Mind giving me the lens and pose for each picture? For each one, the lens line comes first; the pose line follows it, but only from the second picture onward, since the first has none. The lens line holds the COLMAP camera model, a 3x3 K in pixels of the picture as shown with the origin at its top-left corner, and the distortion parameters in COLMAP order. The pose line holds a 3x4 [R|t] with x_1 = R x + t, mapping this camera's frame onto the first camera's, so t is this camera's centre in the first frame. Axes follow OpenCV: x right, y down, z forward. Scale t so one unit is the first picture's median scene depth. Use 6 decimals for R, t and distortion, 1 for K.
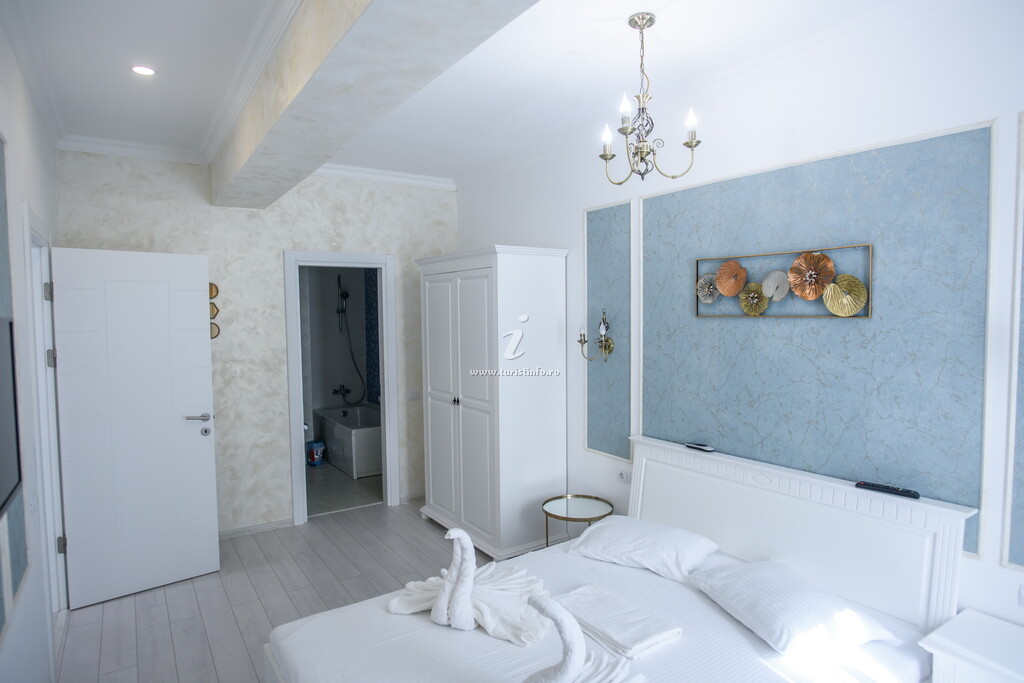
lens RADIAL K [[594.7, 0, 511.8], [0, 594.7, 340.8], [0, 0, 1]] dist [-0.020238, 0.005932]
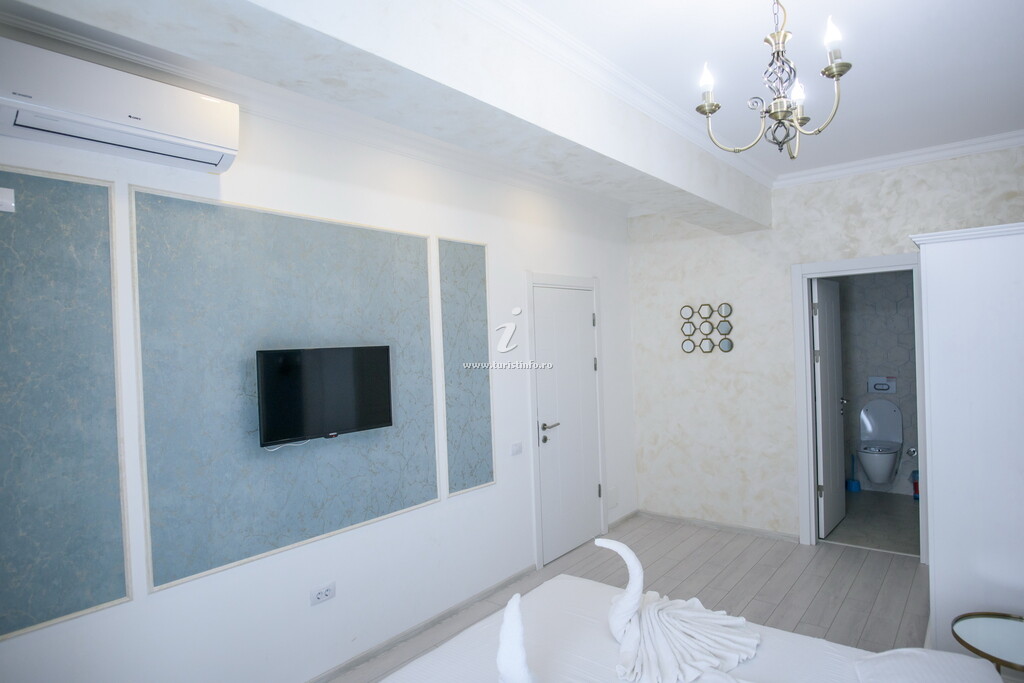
lens RADIAL K [[594.7, 0, 514.9], [0, 594.7, 343.3], [0, 0, 1]] dist [-0.020238, 0.005932]
pose [[0.296015, 0.008284, -0.955147, 0.420432], [-0.009714, 0.999937, 0.005662, -0.021009], [0.955134, 0.007602, 0.296077, 0.248803]]
